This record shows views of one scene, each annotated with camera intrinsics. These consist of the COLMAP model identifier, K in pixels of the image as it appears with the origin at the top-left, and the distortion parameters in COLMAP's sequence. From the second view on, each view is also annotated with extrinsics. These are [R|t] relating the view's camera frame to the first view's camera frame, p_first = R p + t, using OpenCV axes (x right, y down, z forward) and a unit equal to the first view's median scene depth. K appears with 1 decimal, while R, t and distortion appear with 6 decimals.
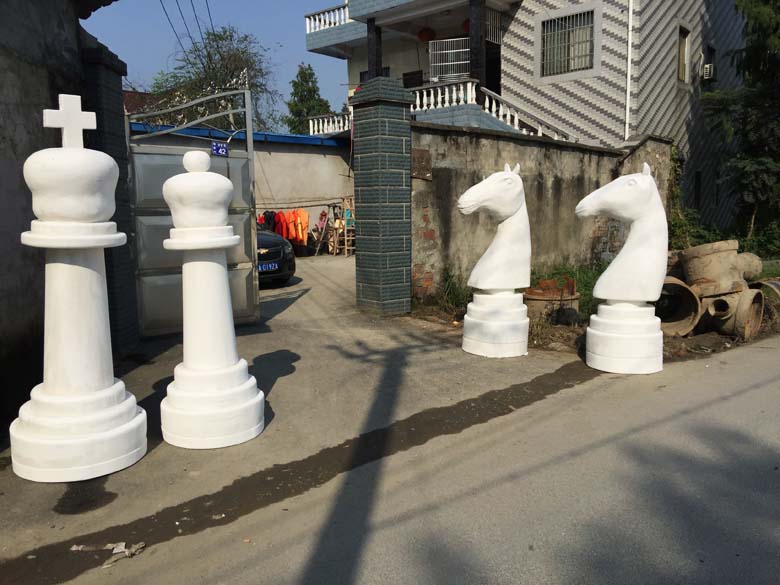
lens RADIAL K [[646.9, 0, 387.6], [0, 646.9, 291.6], [0, 0, 1]] dist [0.073122, -0.110084]
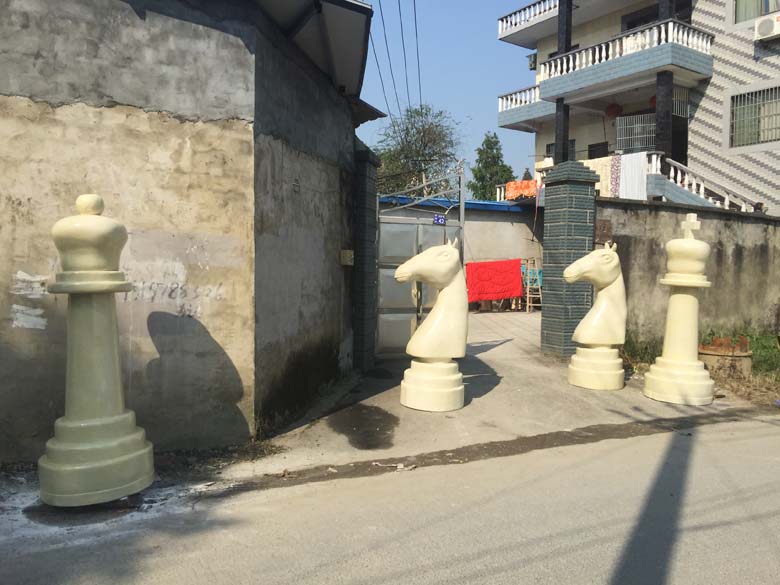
lens RADIAL K [[646.1, 0, 390.0], [0, 646.1, 292.5], [0, 0, 1]] dist [0.079411, -0.122093]
pose [[0.965207, 0.041359, -0.258196, -0.005542], [-0.064425, 0.994587, -0.081519, 0.015951], [0.253427, 0.095317, 0.962647, -0.106718]]
